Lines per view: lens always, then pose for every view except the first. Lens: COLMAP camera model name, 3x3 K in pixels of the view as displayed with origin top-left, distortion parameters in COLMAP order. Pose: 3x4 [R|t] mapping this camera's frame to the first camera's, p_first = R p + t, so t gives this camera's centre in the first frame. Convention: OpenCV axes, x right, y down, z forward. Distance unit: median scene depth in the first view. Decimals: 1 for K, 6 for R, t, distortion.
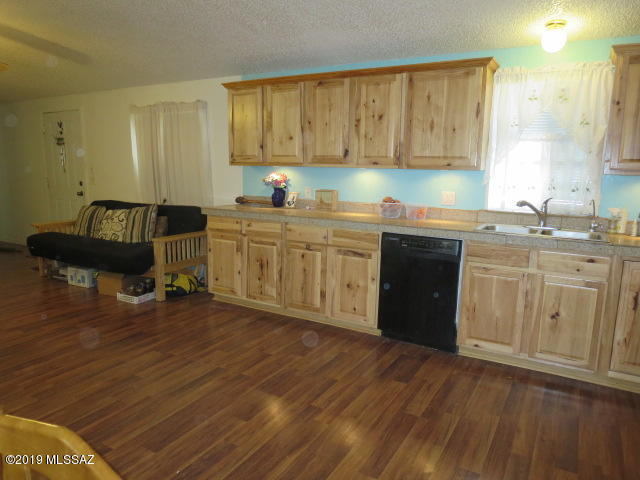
lens RADIAL K [[458.9, 0, 318.9], [0, 458.9, 241.9], [0, 0, 1]] dist [-0.018668, -0.005799]
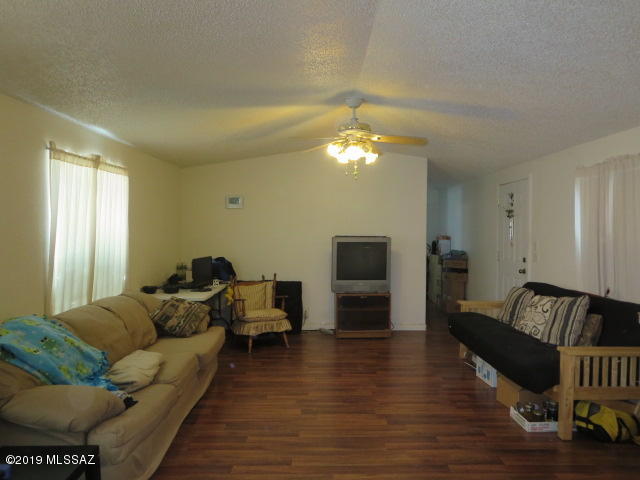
lens RADIAL K [[458.9, 0, 320.2], [0, 458.9, 239.9], [0, 0, 1]] dist [-0.018668, -0.005799]
pose [[0.506766, 0.012058, -0.862000, 0.050444], [-0.142662, 0.987289, -0.070059, -0.062048], [0.850198, 0.158478, 0.502044, 0.278438]]
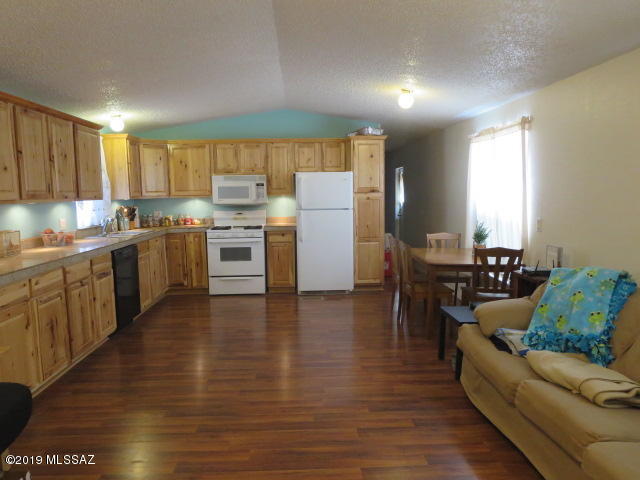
lens RADIAL K [[458.9, 0, 319.7], [0, 458.9, 240.1], [0, 0, 1]] dist [-0.018668, -0.005799]
pose [[-0.545625, -0.097378, 0.832353, -0.886621], [0.146678, 0.966797, 0.209258, -0.166860], [-0.825093, 0.236264, -0.513225, 0.856323]]
